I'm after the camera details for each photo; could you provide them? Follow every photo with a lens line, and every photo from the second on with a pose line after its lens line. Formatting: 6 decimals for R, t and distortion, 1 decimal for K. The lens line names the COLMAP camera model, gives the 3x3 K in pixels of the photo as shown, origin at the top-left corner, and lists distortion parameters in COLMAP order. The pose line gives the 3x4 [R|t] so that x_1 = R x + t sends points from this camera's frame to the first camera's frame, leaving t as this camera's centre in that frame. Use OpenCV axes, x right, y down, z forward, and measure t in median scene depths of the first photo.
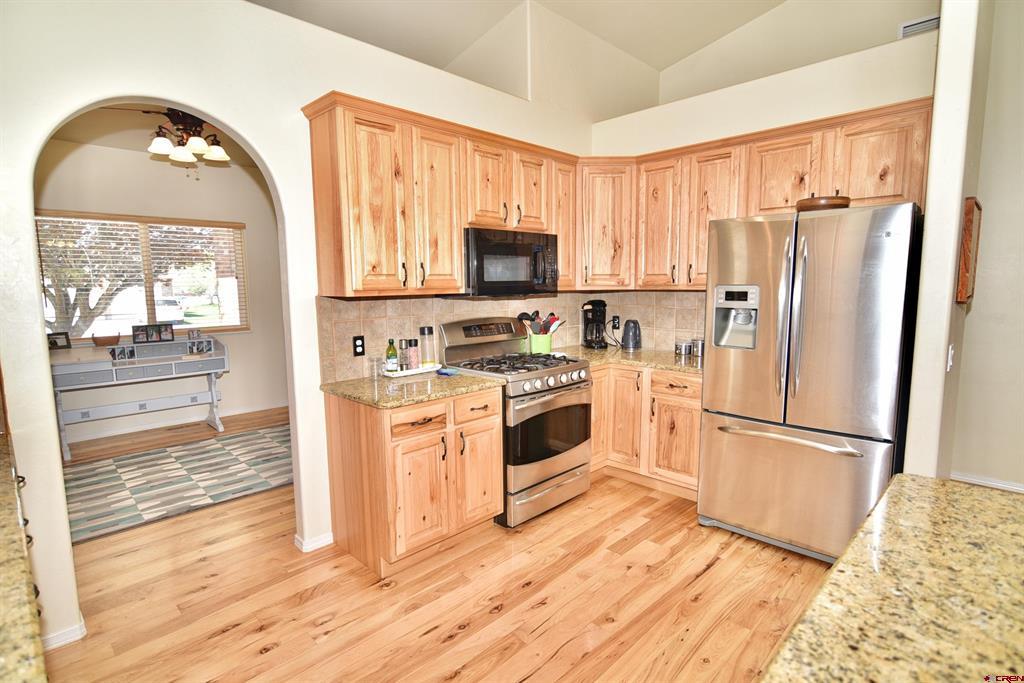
lens RADIAL K [[513.2, 0, 507.7], [0, 513.2, 346.0], [0, 0, 1]] dist [-0.010912, 0.005131]
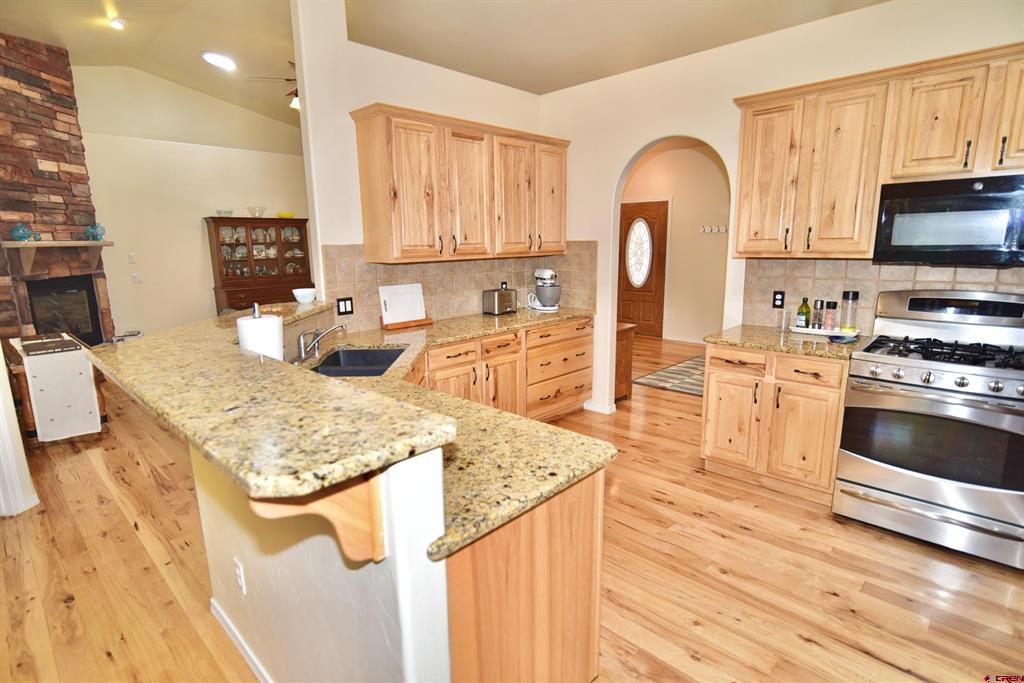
lens RADIAL K [[513.2, 0, 510.3], [0, 513.2, 345.1], [0, 0, 1]] dist [-0.010912, 0.005131]
pose [[0.022020, 0.207471, -0.977993, 0.767660], [-0.107614, 0.973039, 0.203997, -0.063715], [0.993949, 0.100753, 0.043753, 0.313089]]
